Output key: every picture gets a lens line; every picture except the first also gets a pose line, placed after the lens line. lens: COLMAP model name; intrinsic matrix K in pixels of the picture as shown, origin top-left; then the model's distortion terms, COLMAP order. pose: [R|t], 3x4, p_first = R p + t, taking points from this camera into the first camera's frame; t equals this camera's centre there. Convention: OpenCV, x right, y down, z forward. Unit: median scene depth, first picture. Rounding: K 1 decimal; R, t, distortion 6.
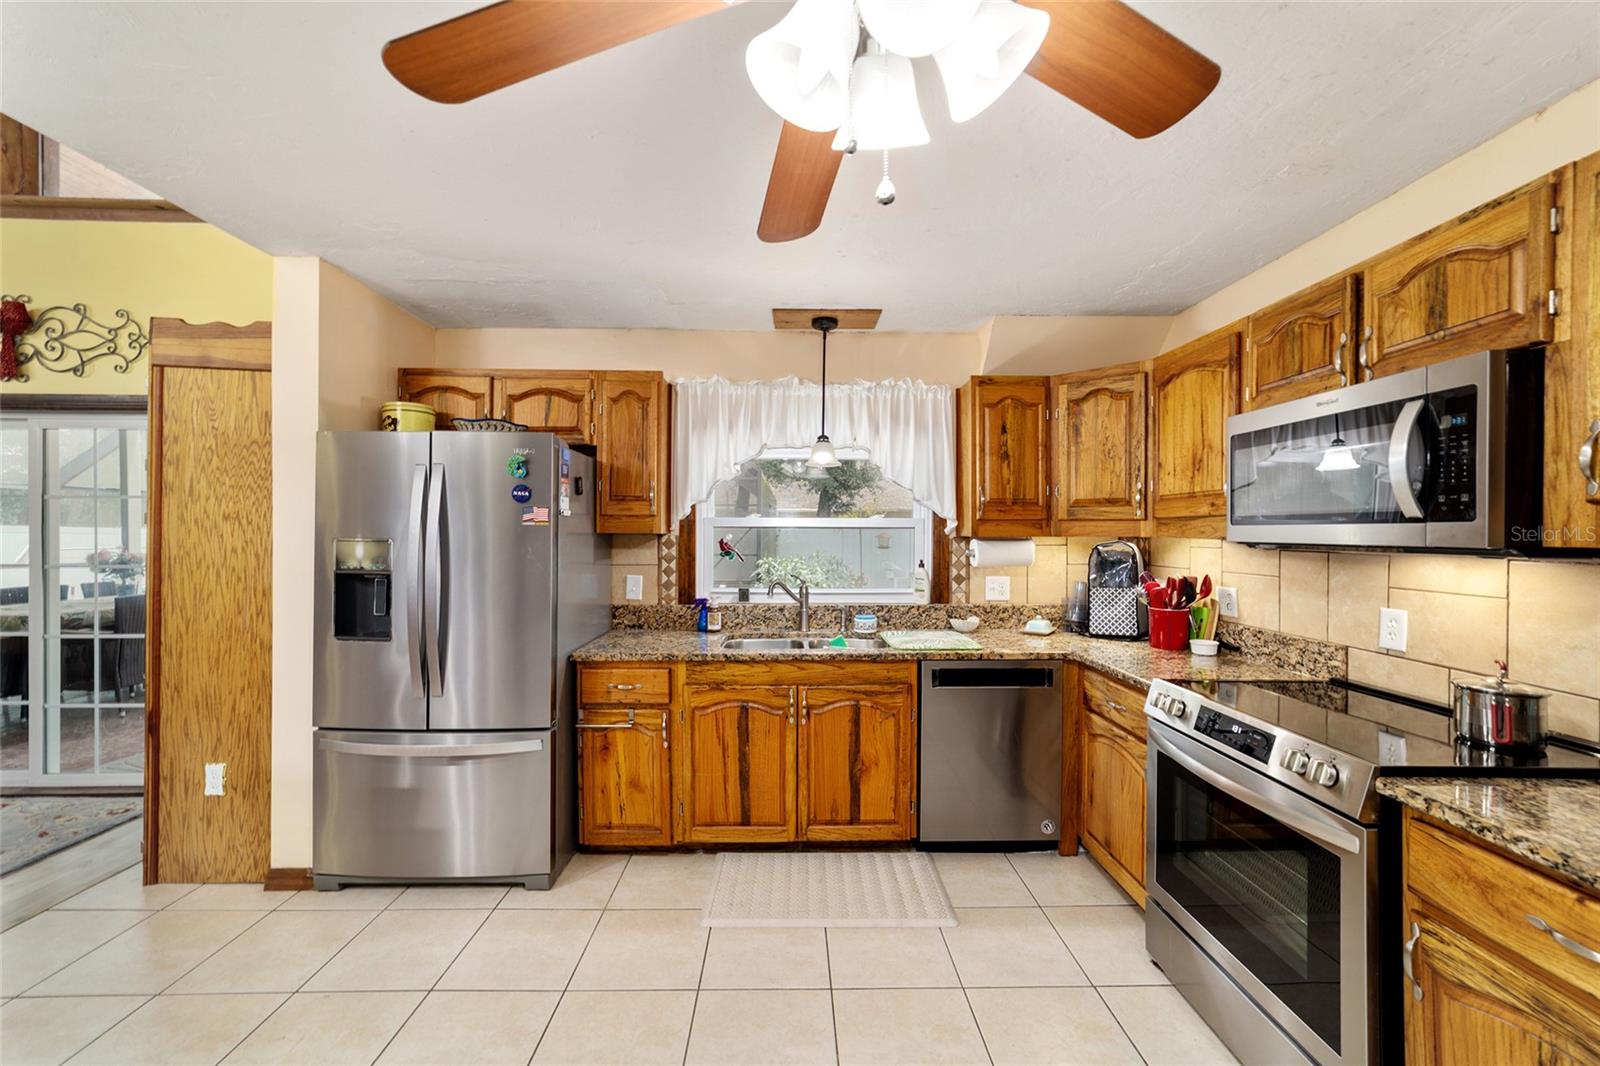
lens RADIAL K [[614.6, 0, 798.4], [0, 614.6, 529.9], [0, 0, 1]] dist [-0.023390, 0.010703]
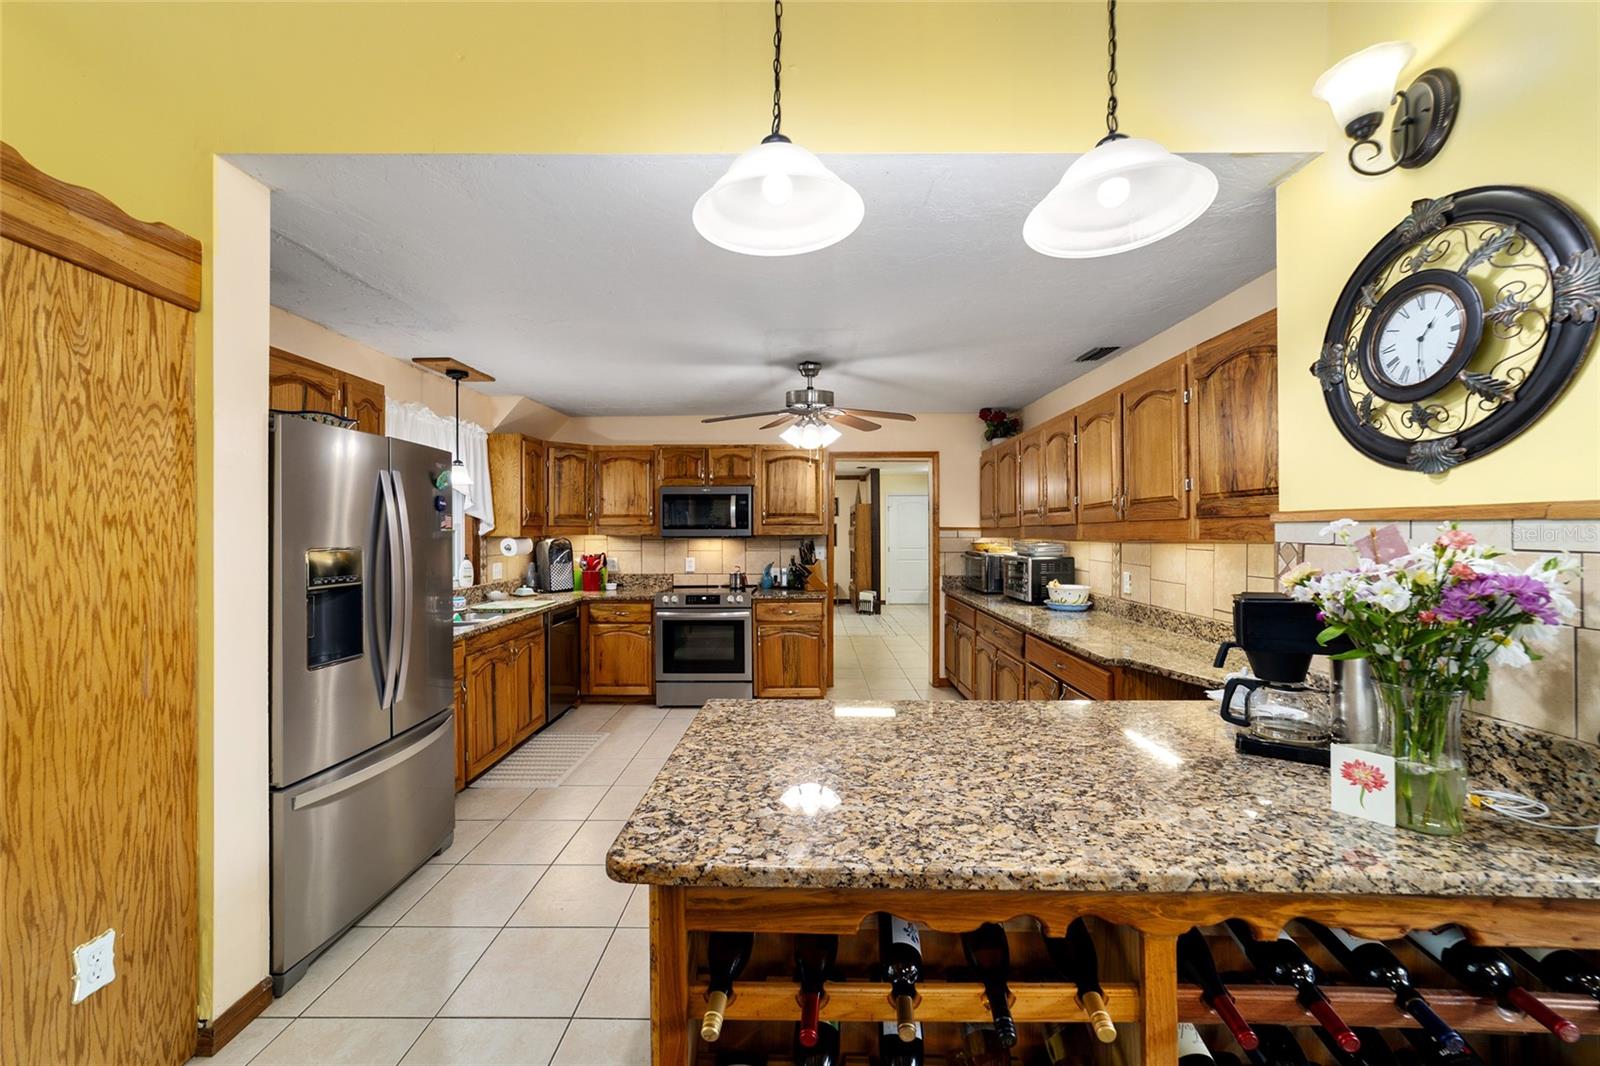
lens RADIAL K [[614.6, 0, 798.4], [0, 614.6, 529.9], [0, 0, 1]] dist [-0.023390, 0.010703]
pose [[0.034811, -0.005094, 0.999381, -1.522229], [0.002536, 0.999984, 0.005009, -0.013798], [-0.999391, 0.002360, 0.034823, 0.291943]]
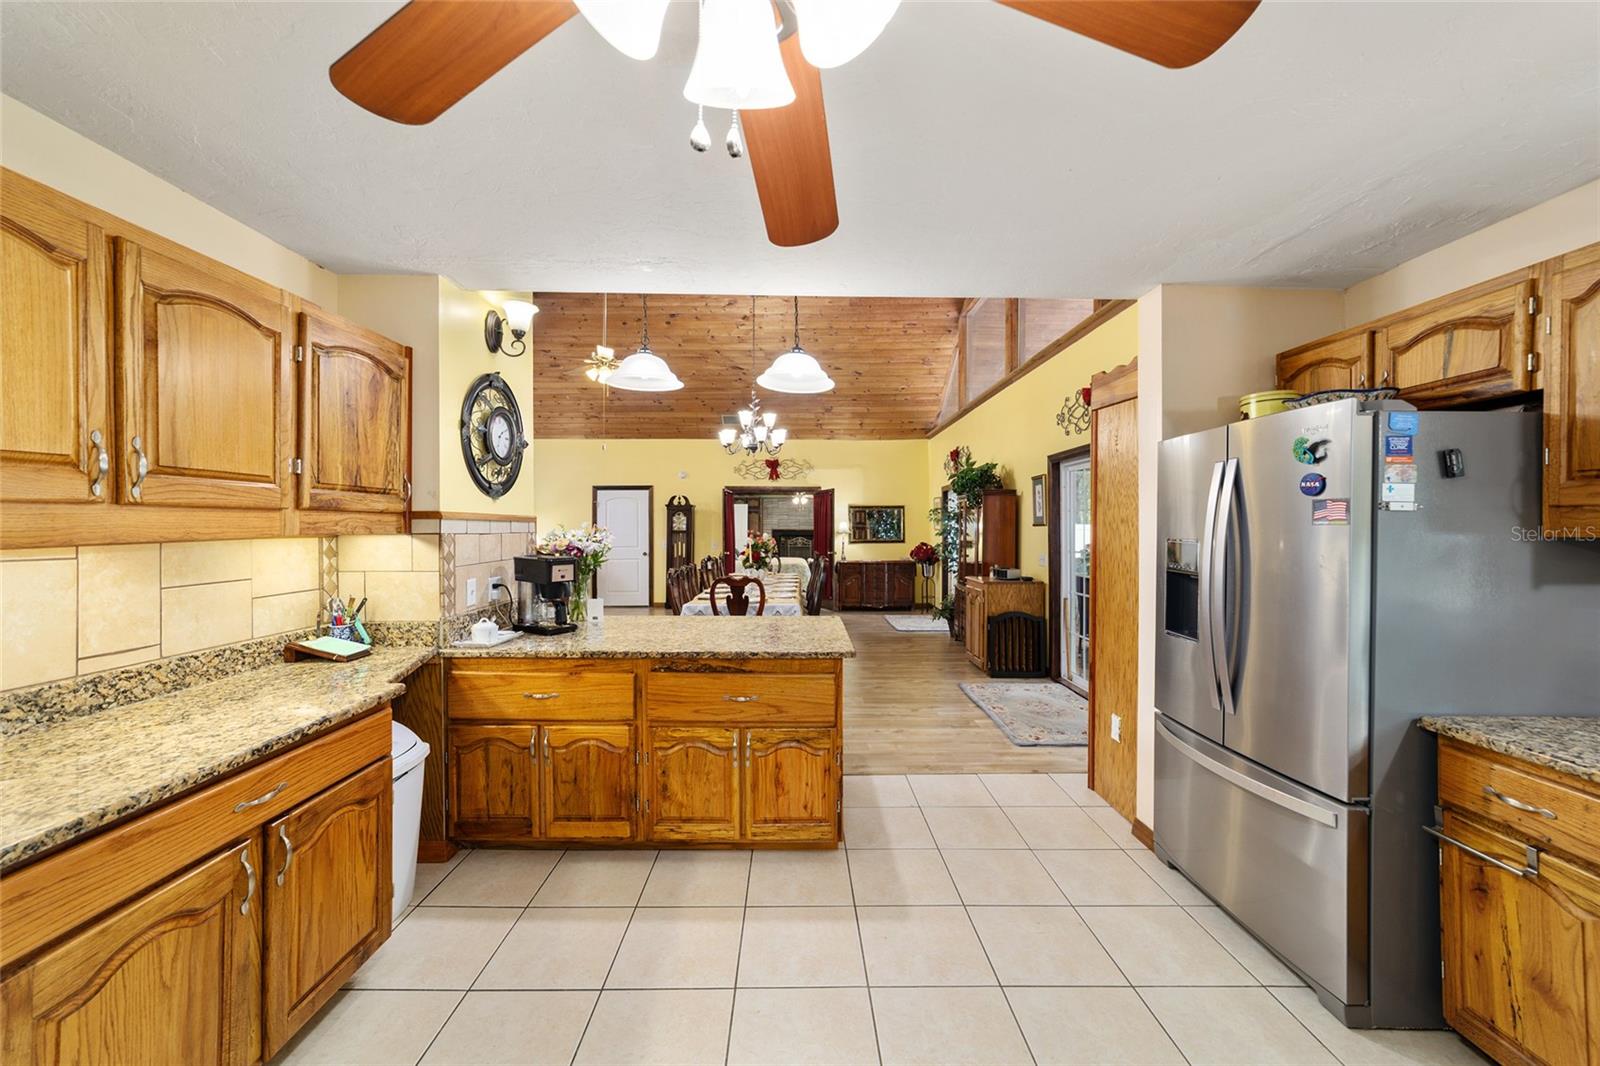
lens RADIAL K [[614.6, 0, 798.4], [0, 614.6, 529.9], [0, 0, 1]] dist [-0.023390, 0.010703]
pose [[-0.000277, -0.000098, -1.000000, 0.309808], [-0.002248, 0.999997, -0.000097, -0.000150], [0.999997, 0.002248, -0.000277, 0.338837]]
